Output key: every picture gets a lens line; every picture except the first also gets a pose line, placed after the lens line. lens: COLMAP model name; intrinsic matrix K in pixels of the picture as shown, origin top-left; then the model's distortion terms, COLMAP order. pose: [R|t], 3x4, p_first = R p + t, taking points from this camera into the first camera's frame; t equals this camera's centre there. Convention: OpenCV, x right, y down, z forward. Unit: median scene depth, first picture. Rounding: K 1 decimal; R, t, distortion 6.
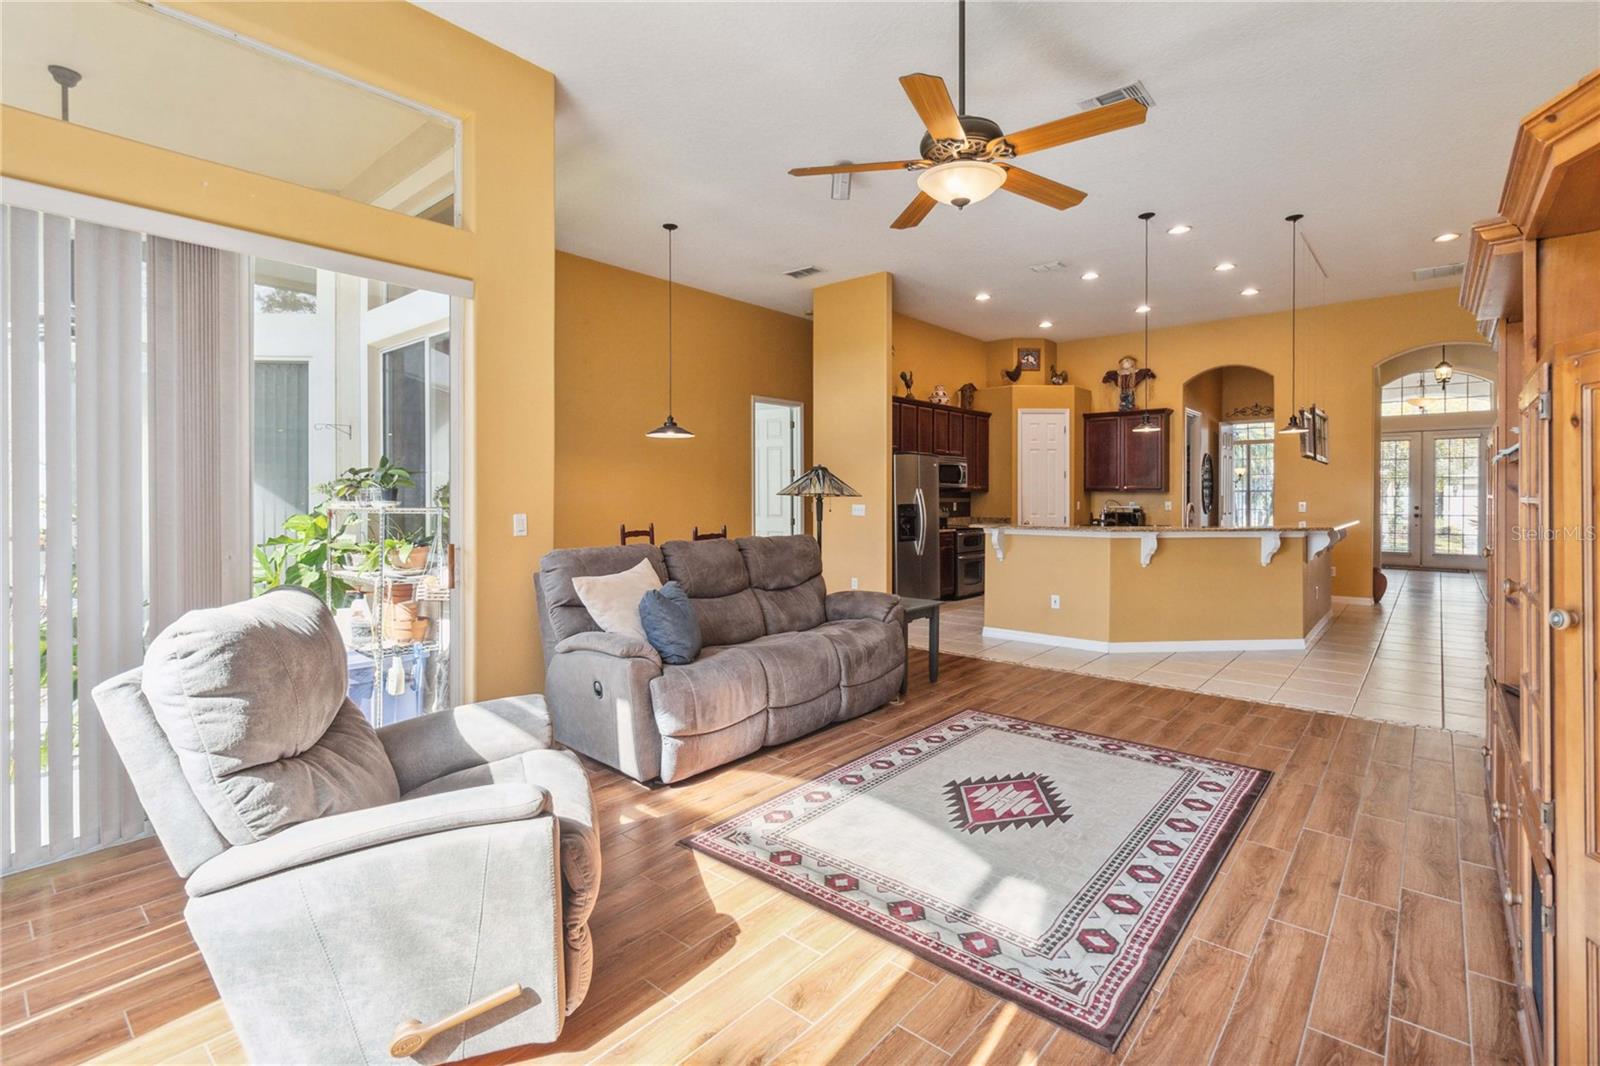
lens RADIAL K [[739.4, 0, 795.7], [0, 739.4, 494.5], [0, 0, 1]] dist [0.001026, 0.000422]
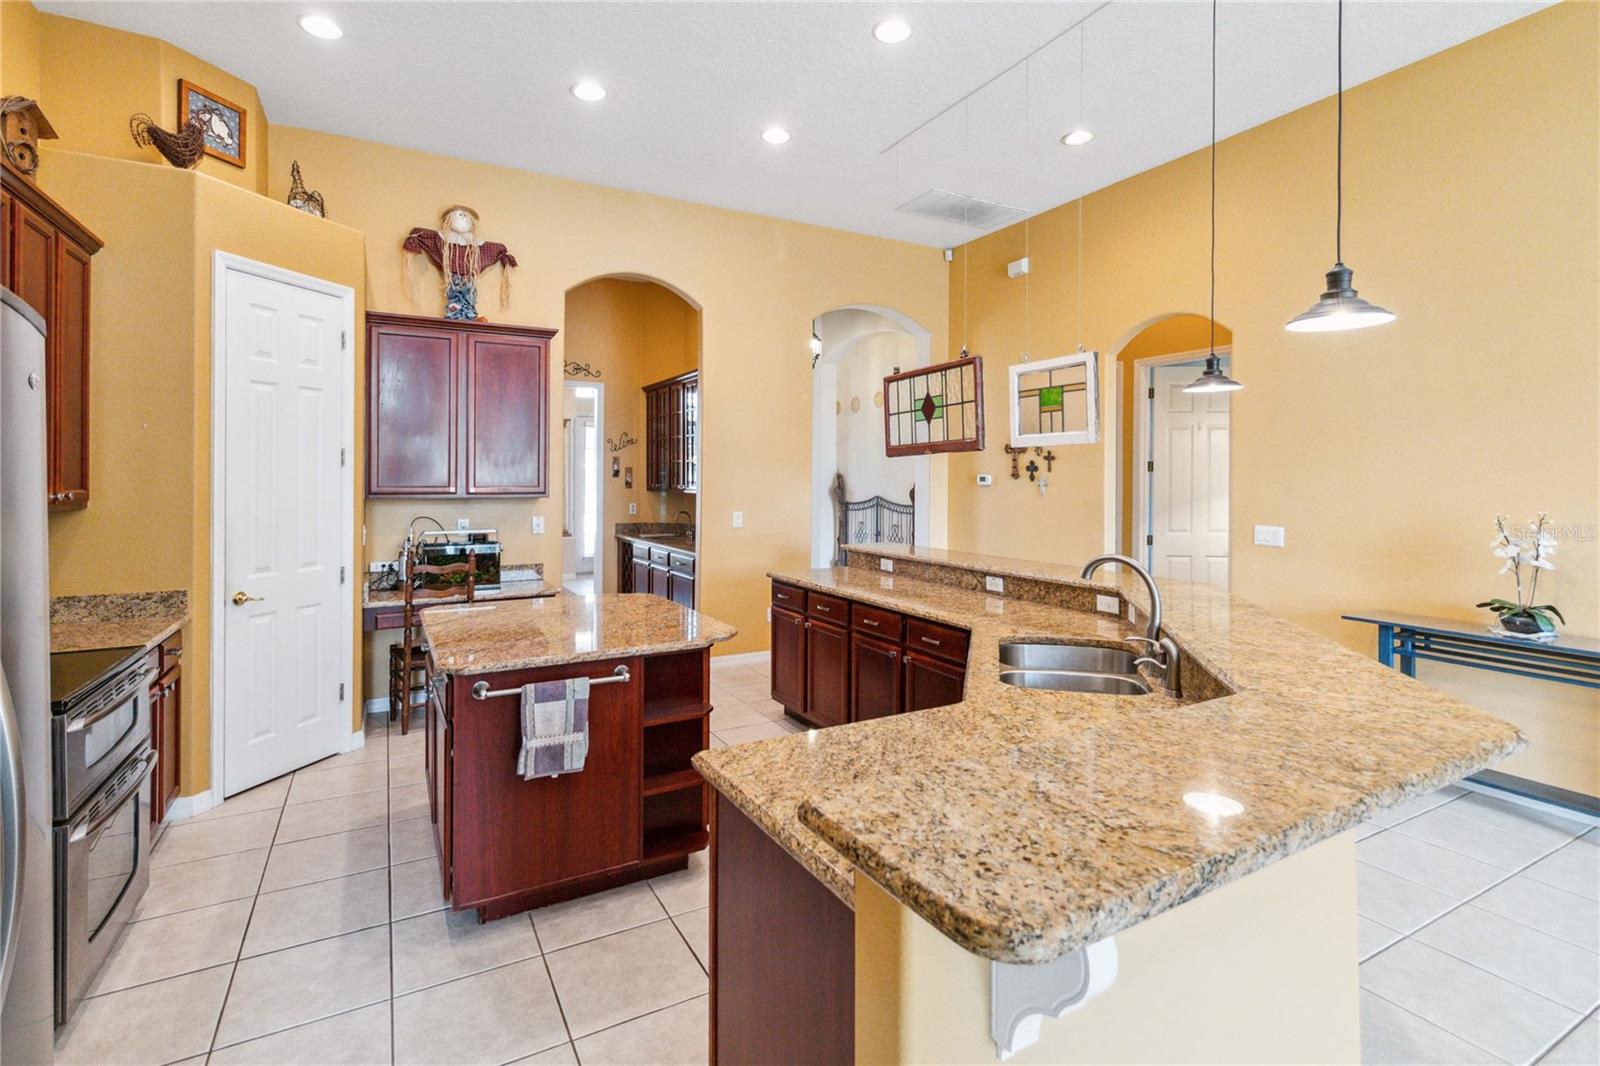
lens RADIAL K [[739.4, 0, 791.8], [0, 739.4, 480.4], [0, 0, 1]] dist [0.001026, 0.000422]
pose [[0.351439, 0.000317, 0.936211, 0.226873], [-0.003291, 0.999994, 0.000897, -0.040248], [-0.936205, -0.003397, 0.351438, 1.688807]]
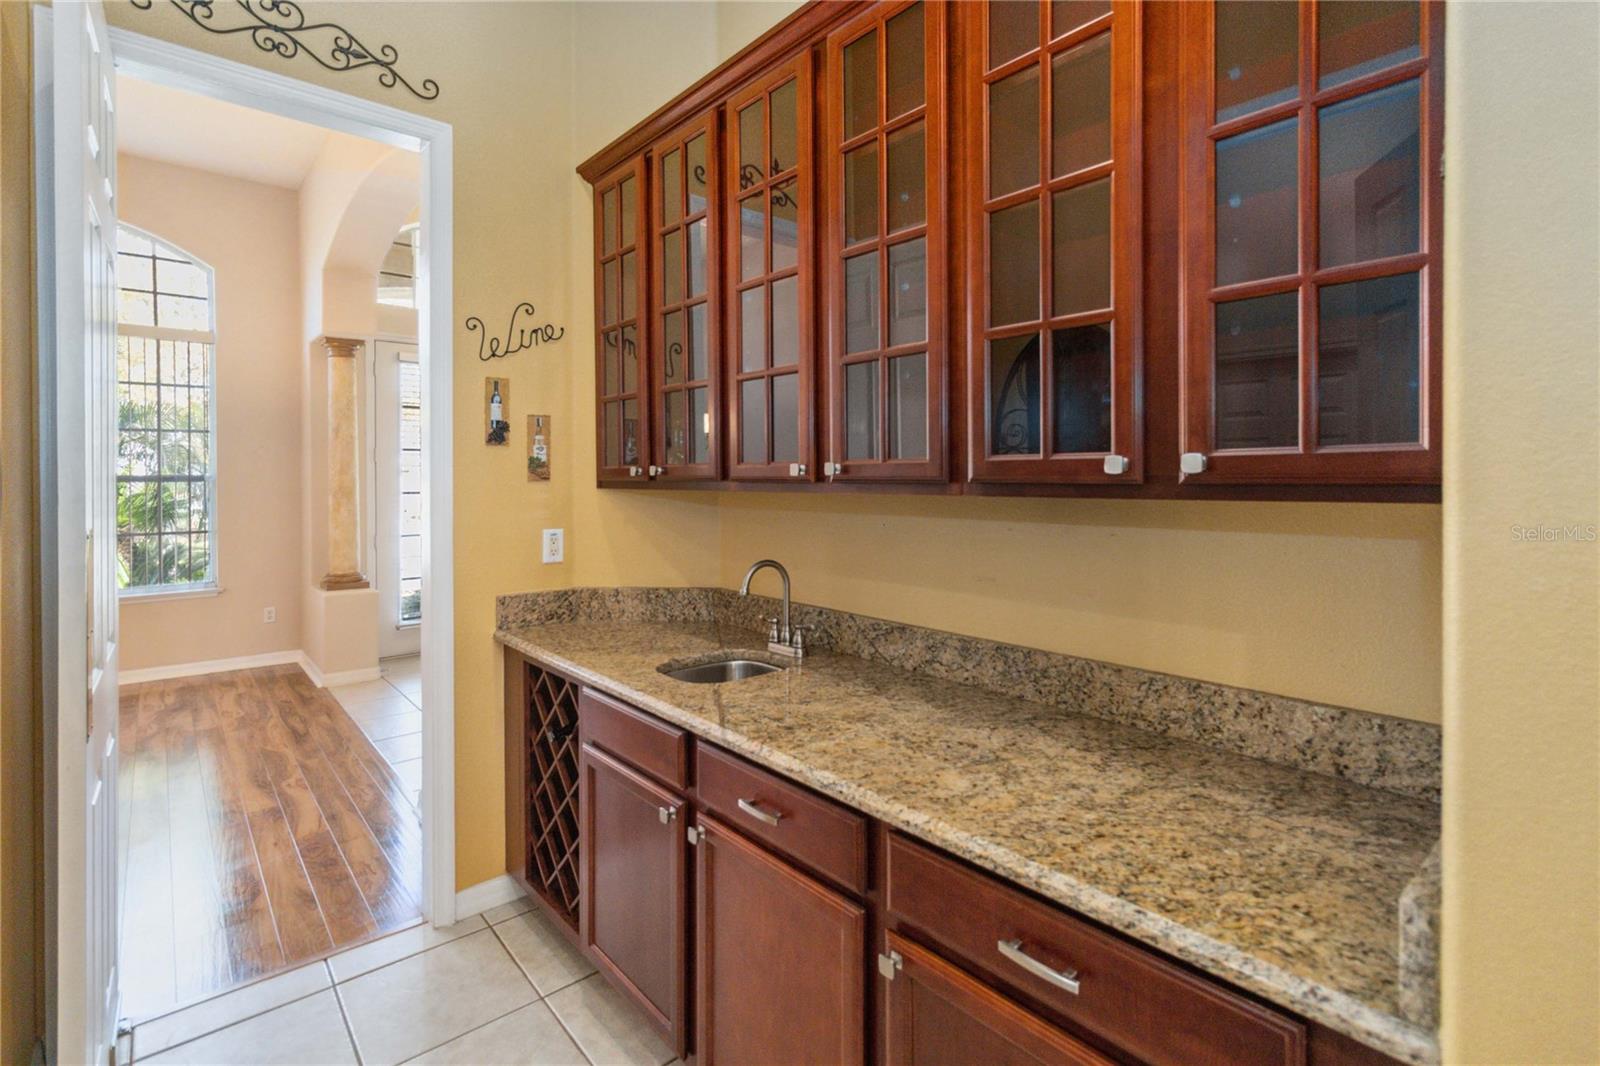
lens RADIAL K [[739.4, 0, 807.7], [0, 739.4, 480.7], [0, 0, 1]] dist [0.001026, 0.000422]
pose [[0.138094, -0.004790, 0.990408, 1.360311], [0.004453, 0.999981, 0.004216, -0.017680], [-0.990409, 0.003828, 0.138112, 2.496829]]
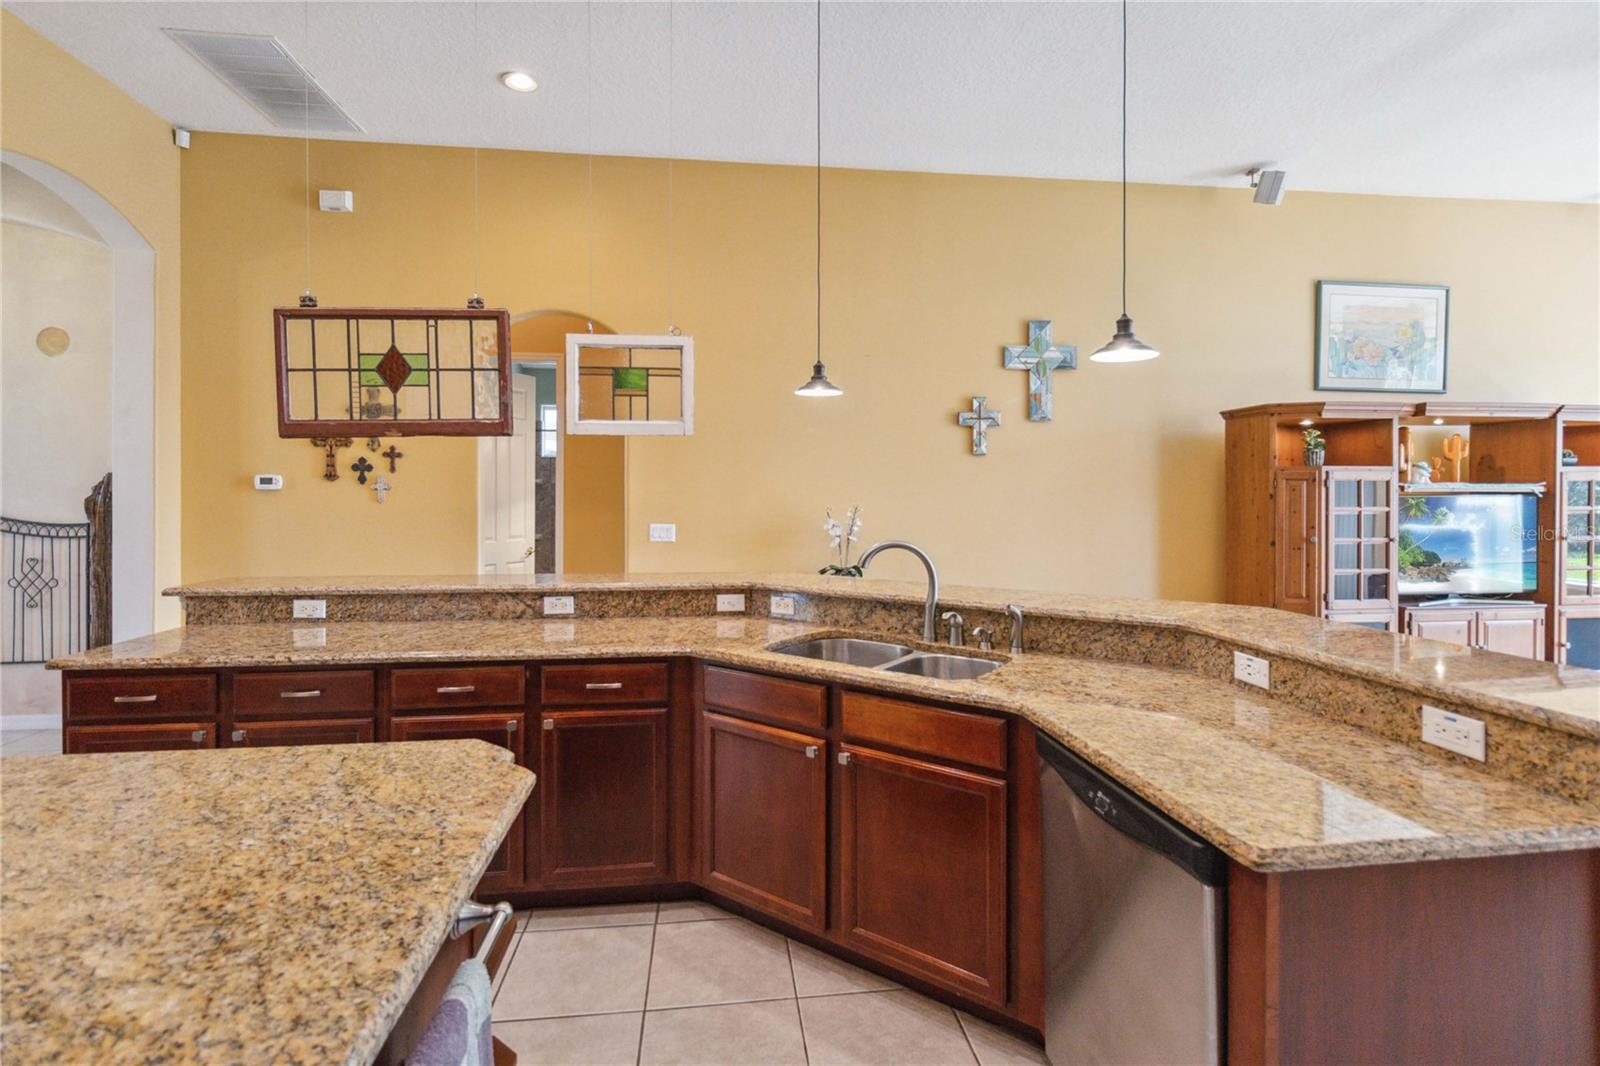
lens RADIAL K [[739.4, 0, 794.5], [0, 739.4, 504.1], [0, 0, 1]] dist [0.001026, 0.000422]
pose [[-0.738701, -0.006251, 0.674004, 0.523411], [0.000654, 0.999950, 0.009990, -0.017823], [-0.674033, 0.007821, -0.738660, 2.170426]]
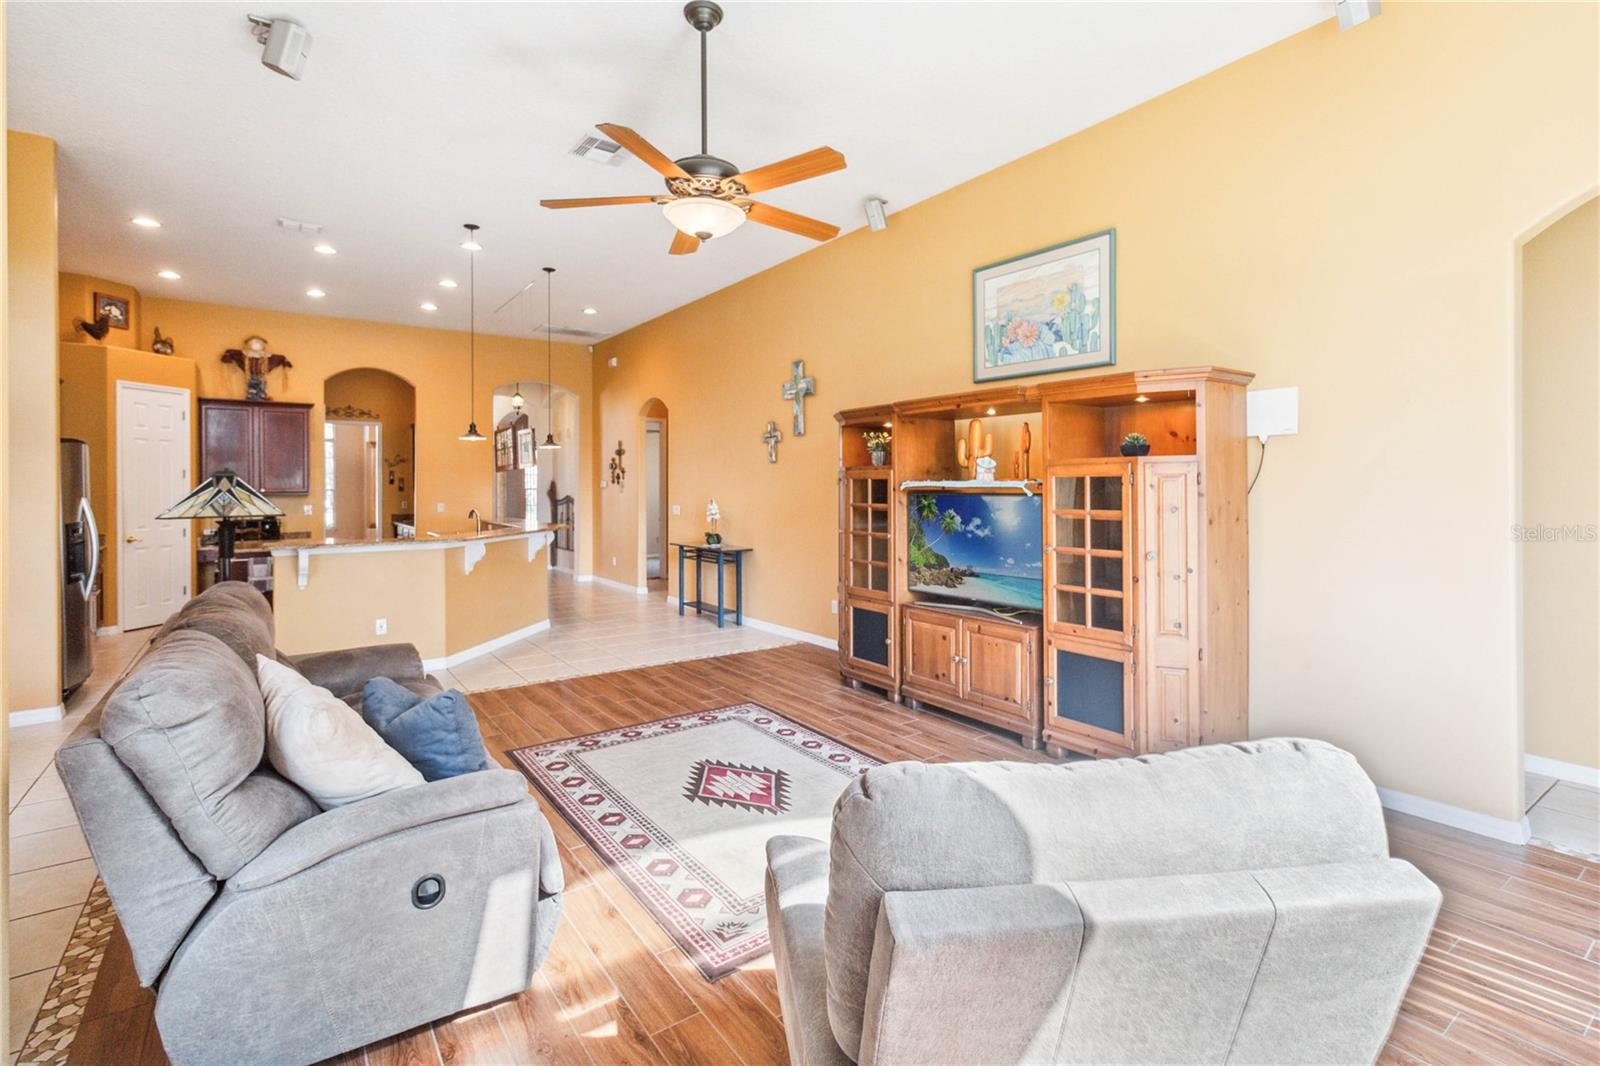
lens RADIAL K [[739.4, 0, 802.1], [0, 739.4, 489.0], [0, 0, 1]] dist [0.001026, 0.000422]
pose [[0.231487, -0.004157, 0.972829, -0.618366], [0.003094, 0.999989, 0.003537, -0.030954], [-0.972833, 0.002191, 0.231497, 0.507952]]
